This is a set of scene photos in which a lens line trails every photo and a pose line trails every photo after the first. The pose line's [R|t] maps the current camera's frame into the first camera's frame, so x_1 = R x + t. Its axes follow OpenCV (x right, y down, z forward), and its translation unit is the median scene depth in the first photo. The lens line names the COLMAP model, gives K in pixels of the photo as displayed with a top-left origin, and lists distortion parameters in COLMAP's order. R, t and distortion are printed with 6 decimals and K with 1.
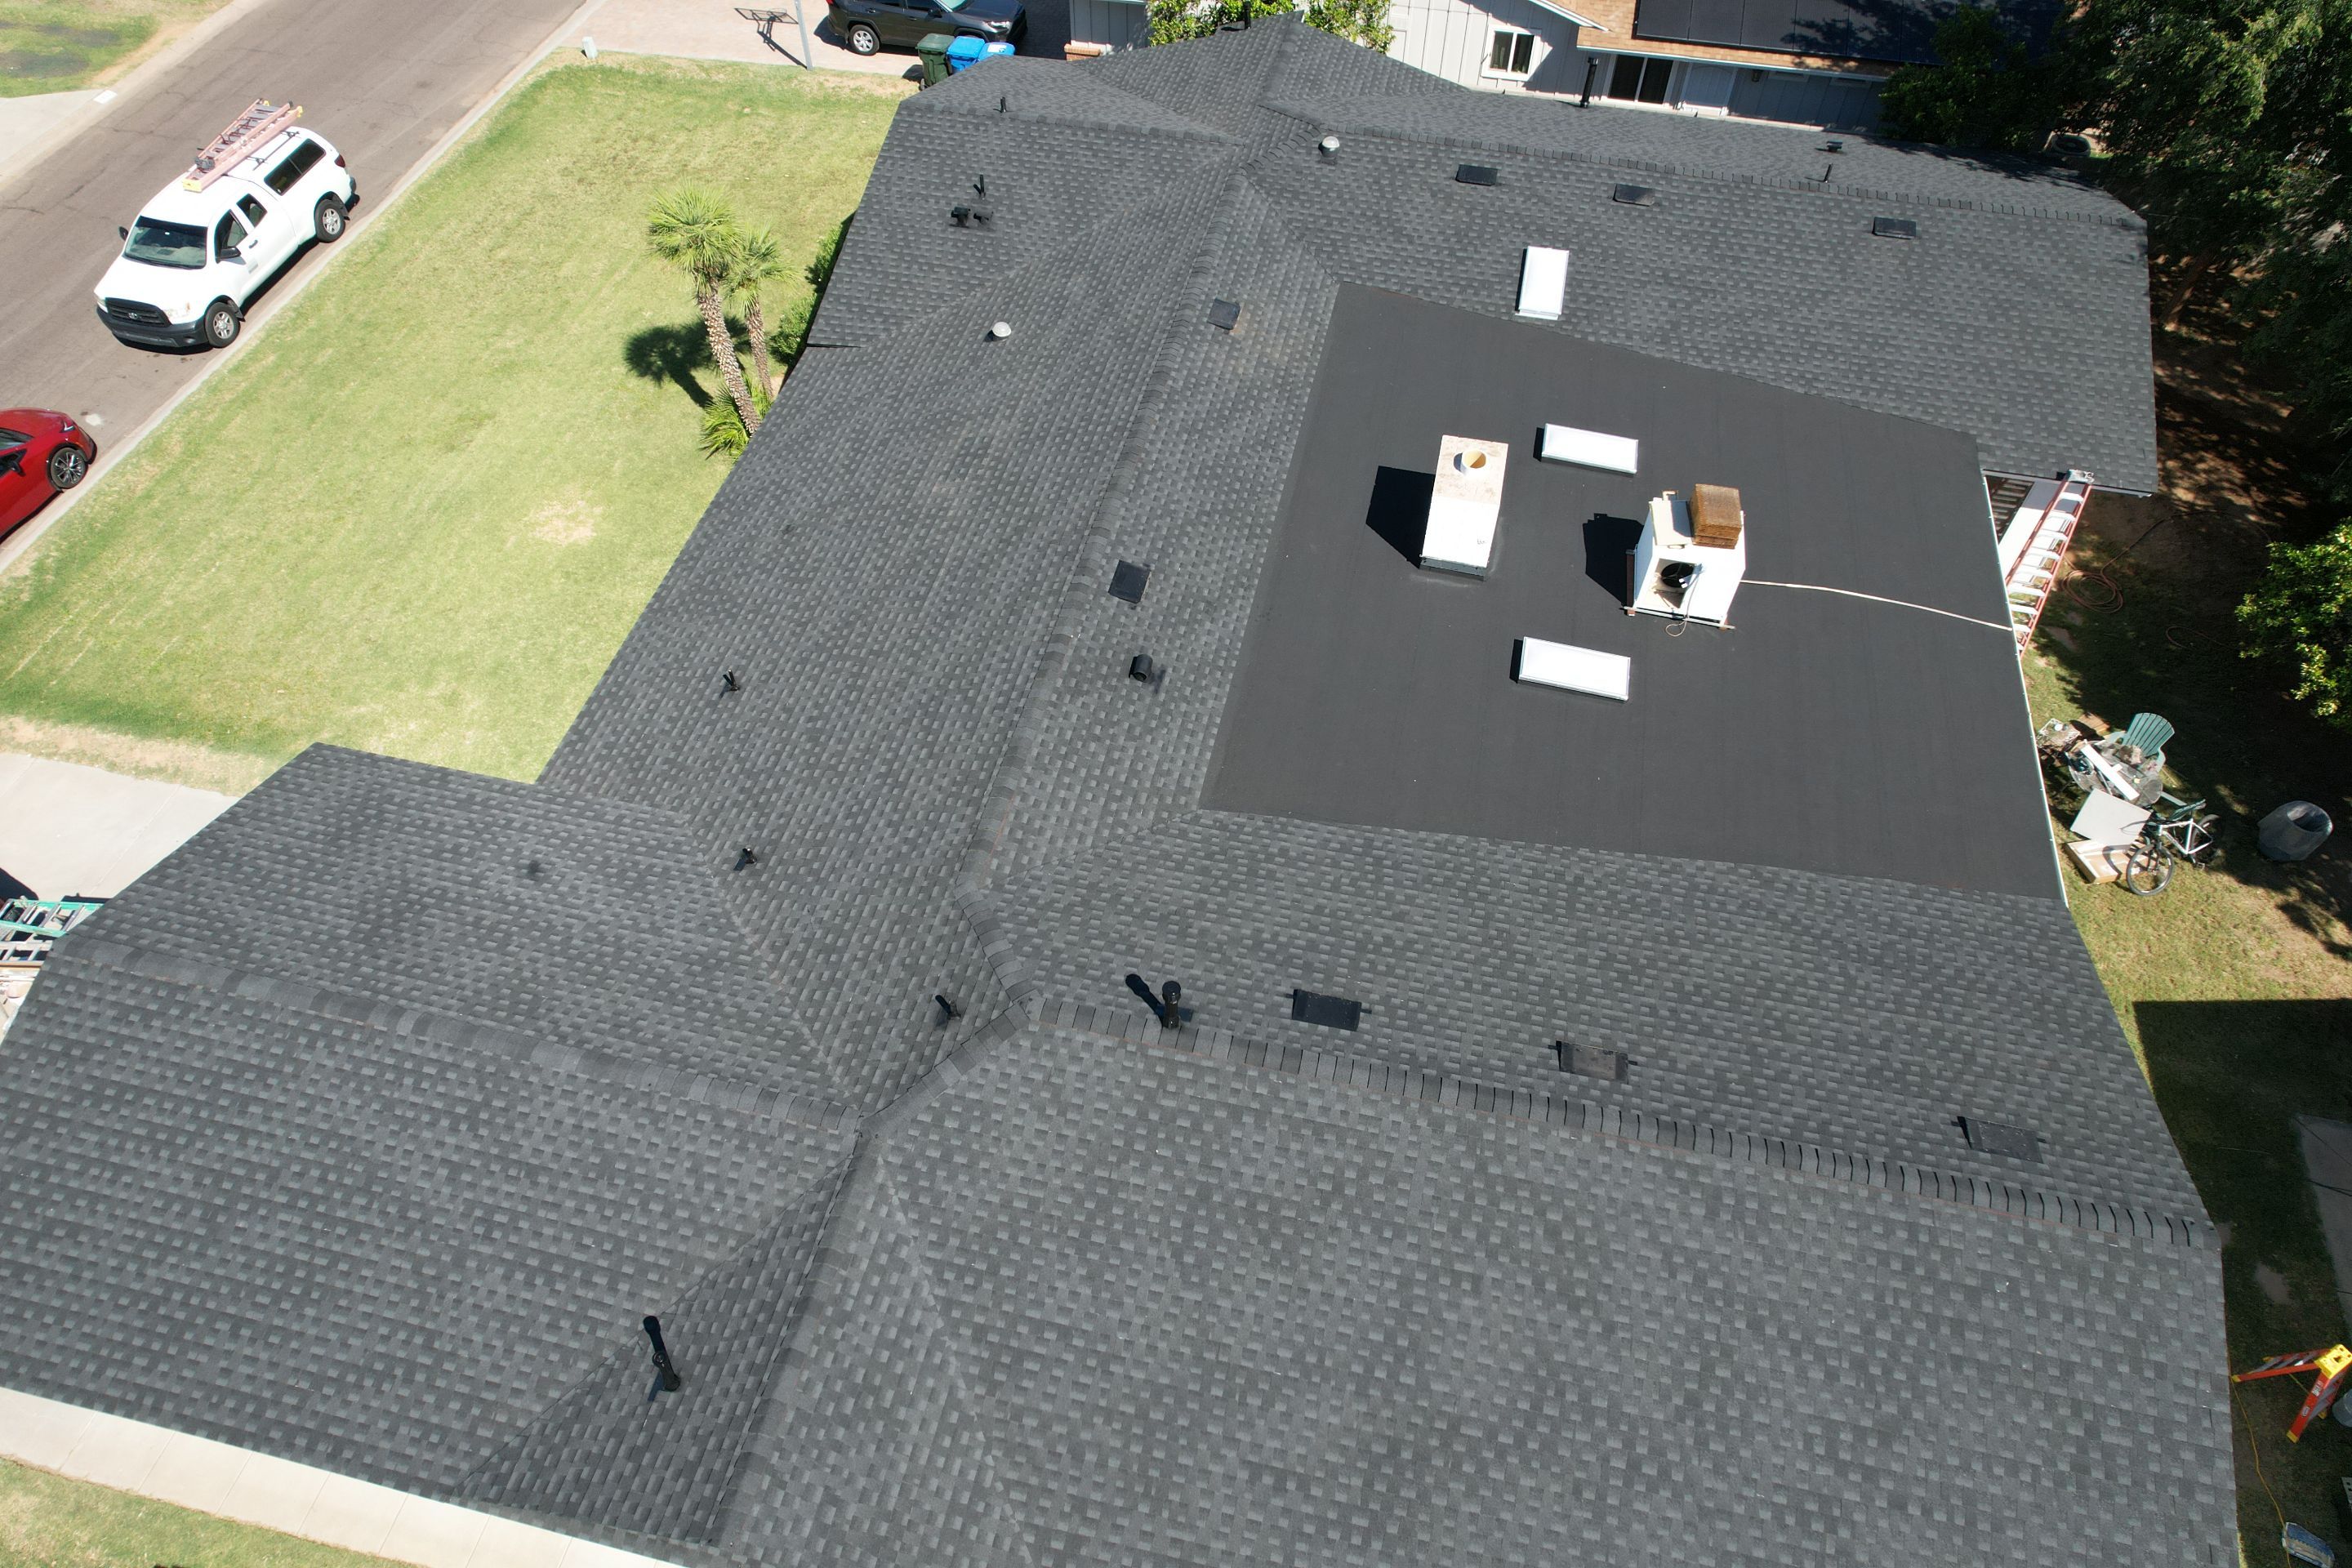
lens RADIAL K [[1503.3, 0, 1166.0], [0, 1503.3, 795.4], [0, 0, 1]] dist [-0.050047, 0.039152]
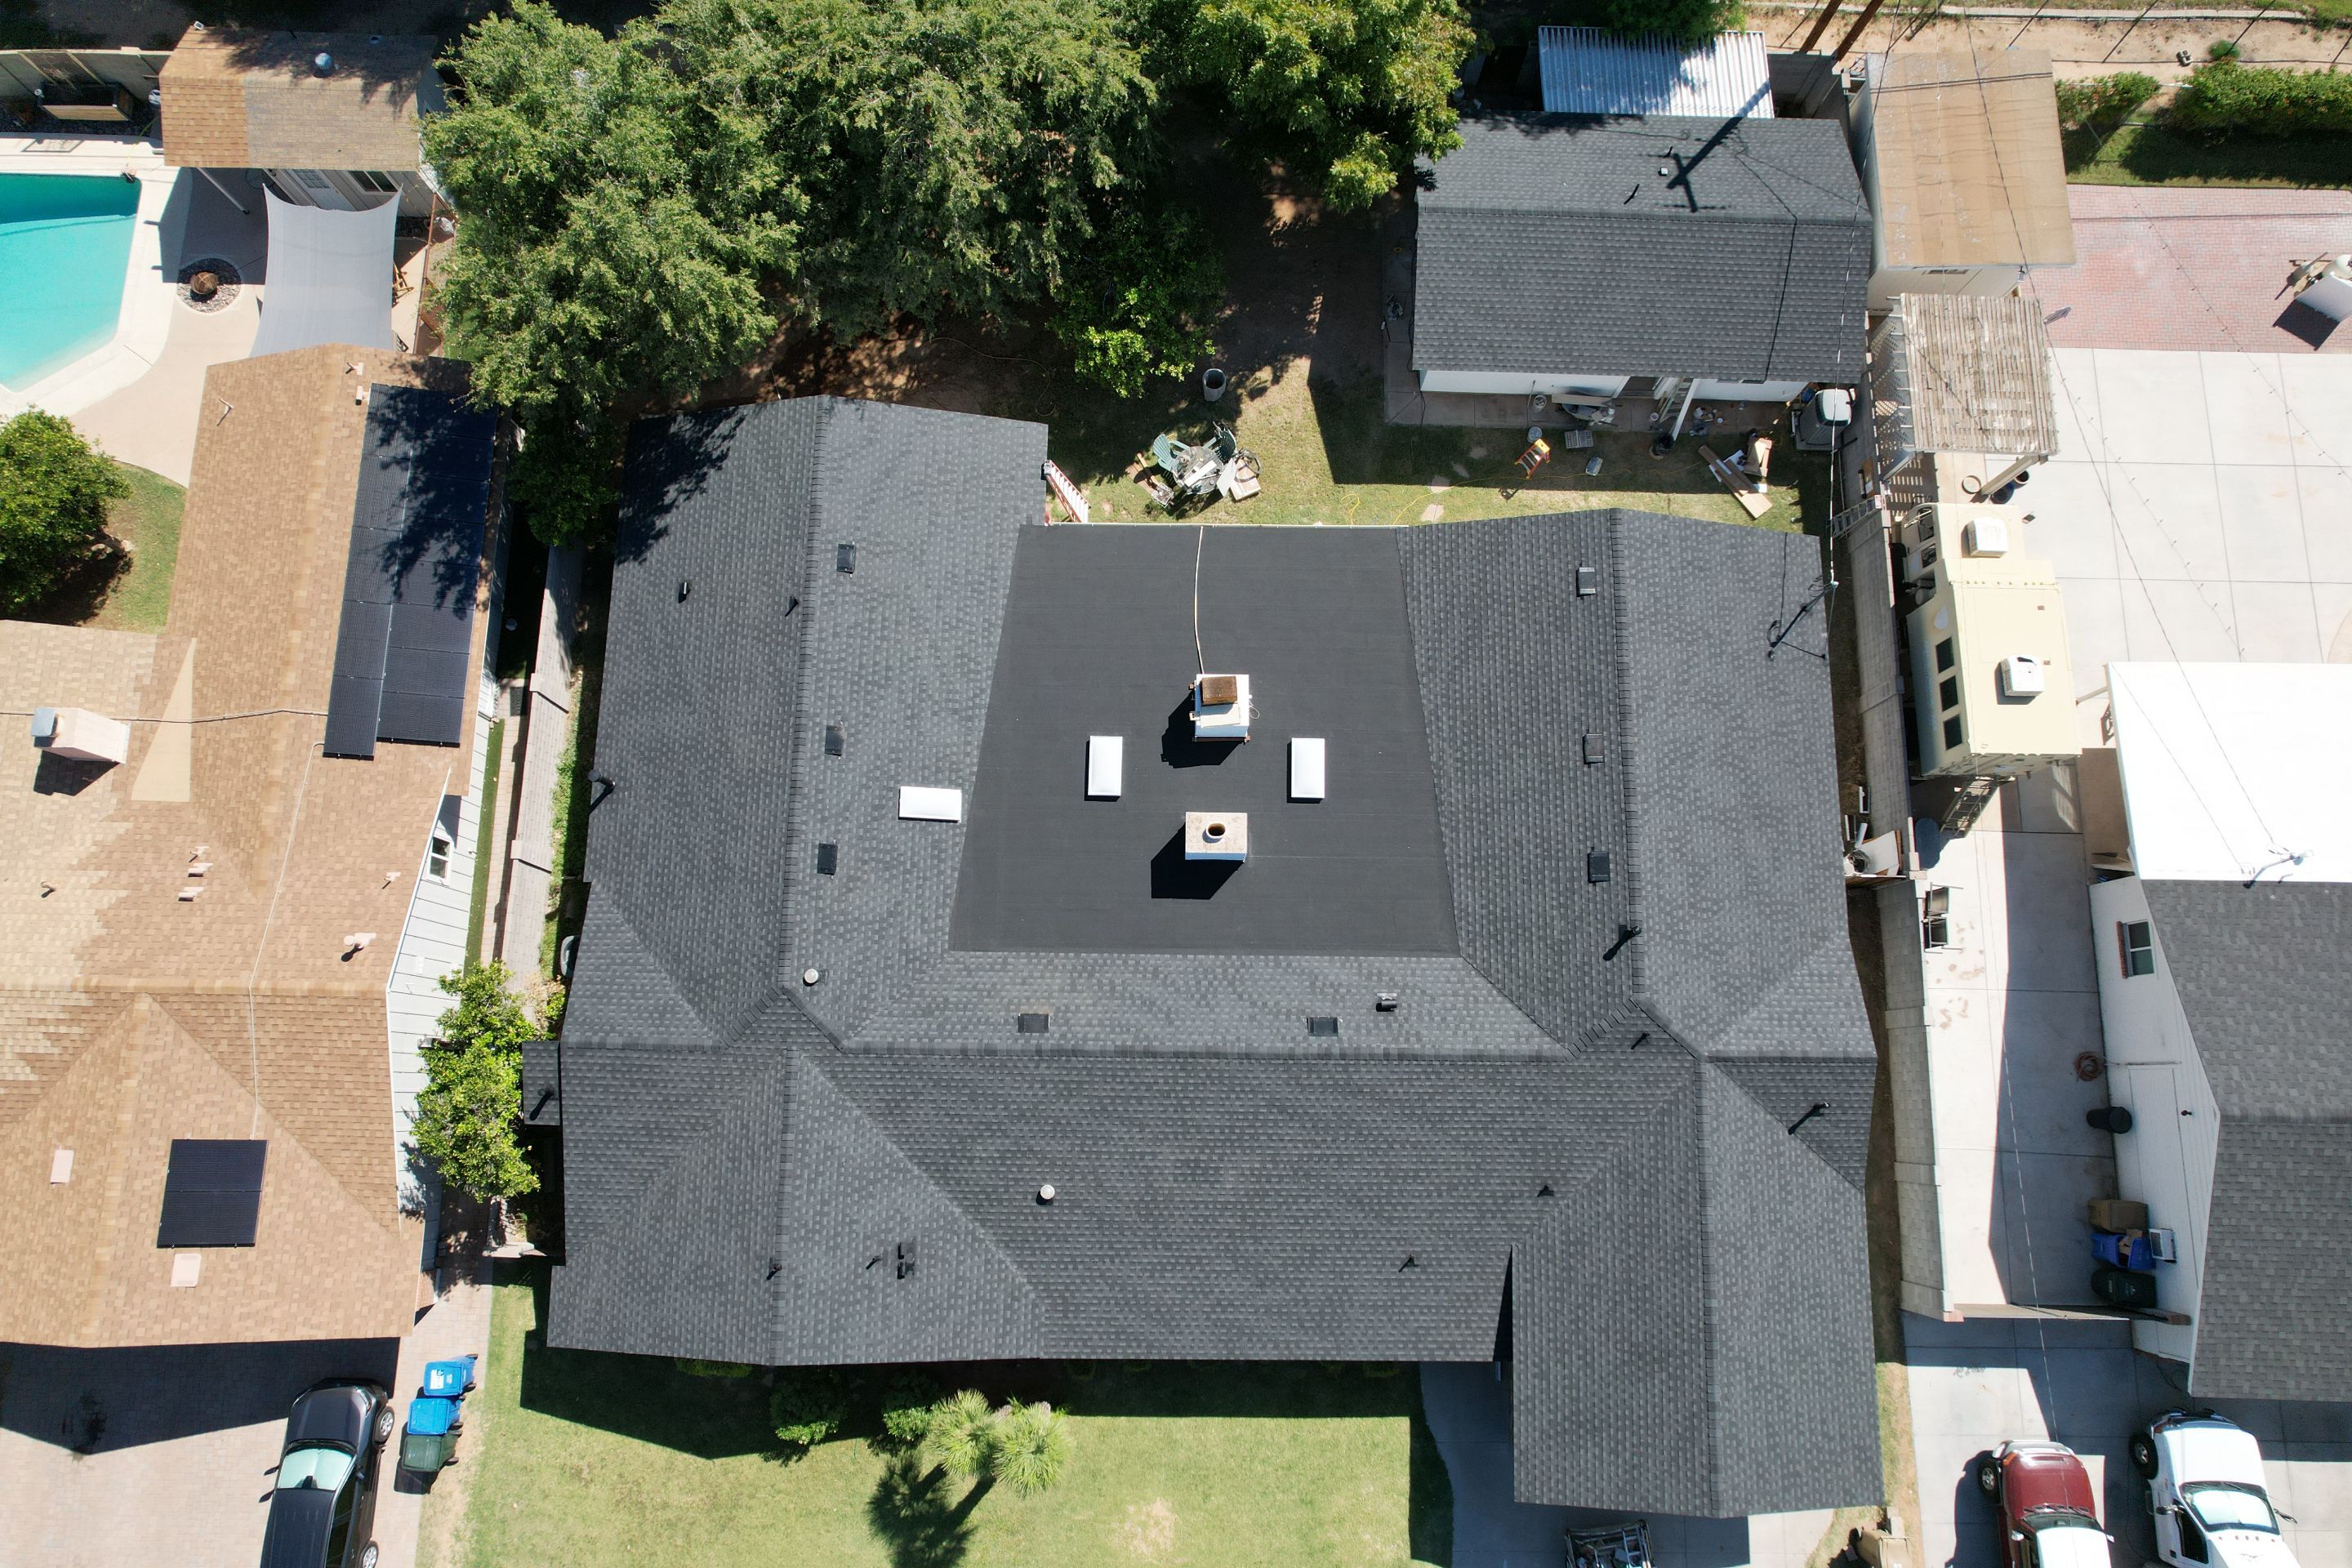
lens RADIAL K [[1503.3, 0, 1174.7], [0, 1503.3, 766.3], [0, 0, 1]] dist [-0.050047, 0.039152]
pose [[-0.209113, -0.956470, 0.203561, -0.037003], [0.760456, -0.028182, 0.648778, -0.947930], [-0.614800, 0.290468, 0.733246, -0.141648]]
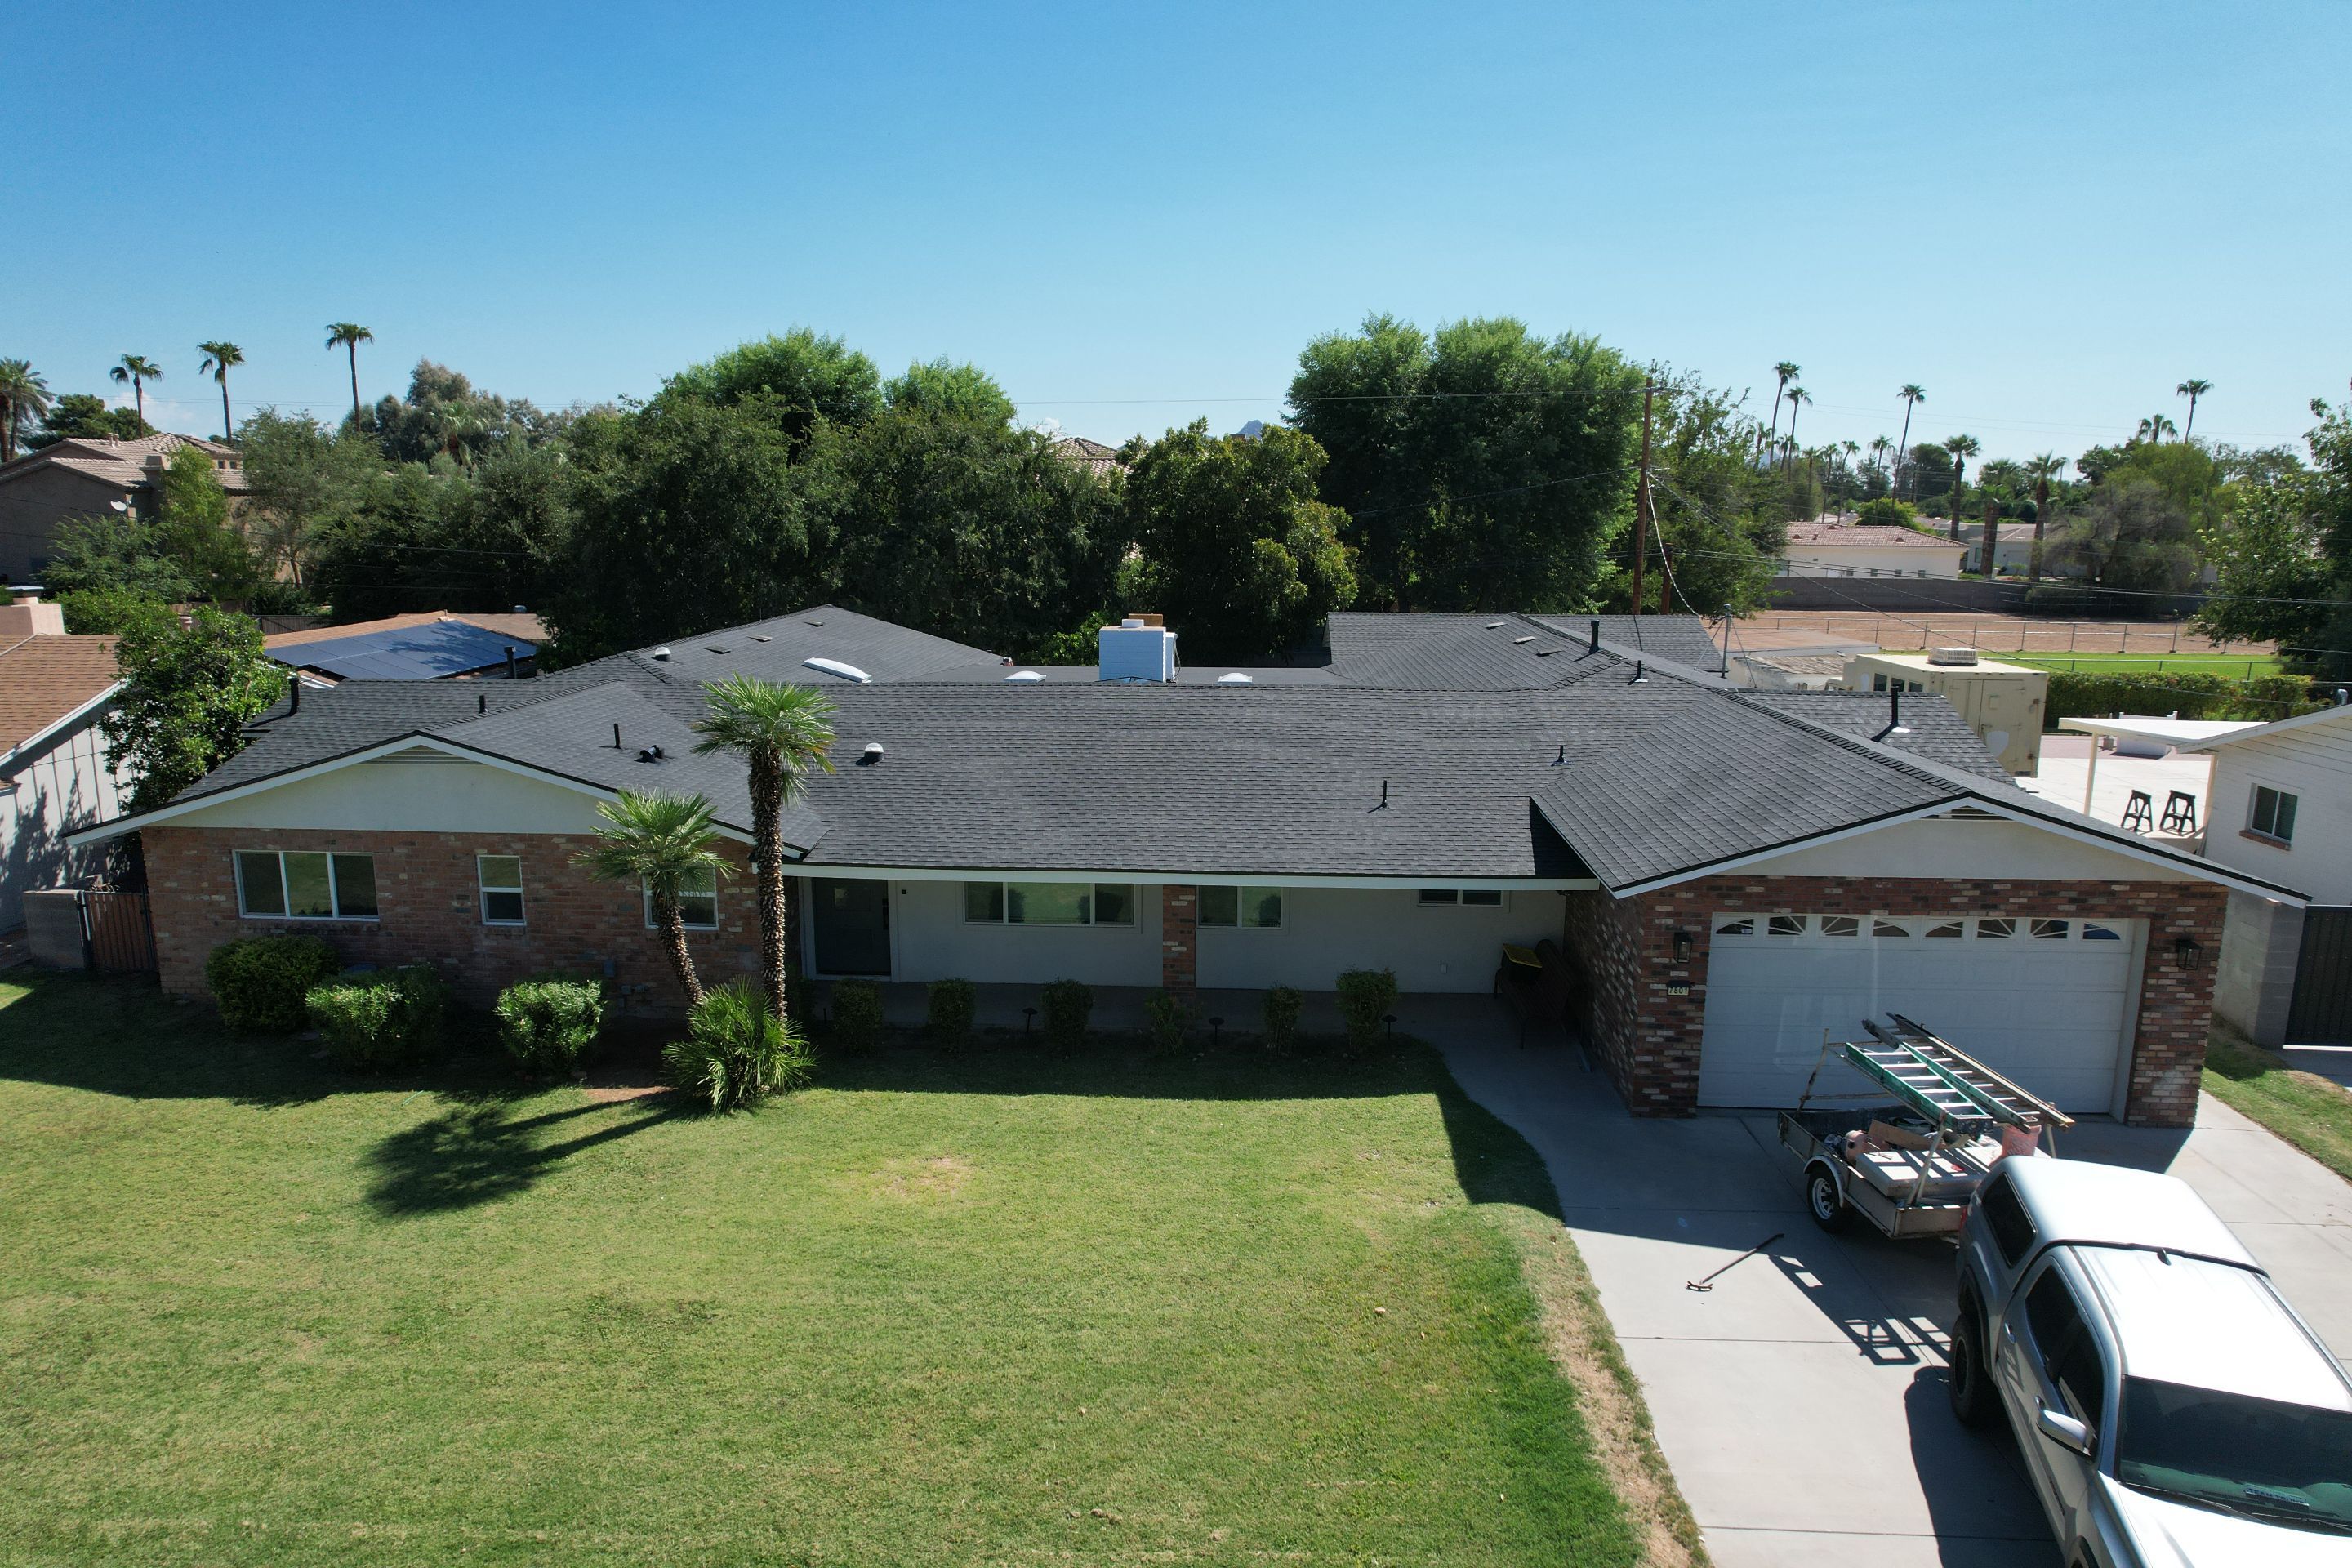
lens RADIAL K [[1503.3, 0, 1172.0], [0, 1503.3, 785.7], [0, 0, 1]] dist [-0.050047, 0.039152]
pose [[-0.169123, -0.177063, 0.969560, -0.961678], [0.763597, 0.598433, 0.242483, -0.341240], [-0.623151, 0.781362, 0.033995, 0.756760]]
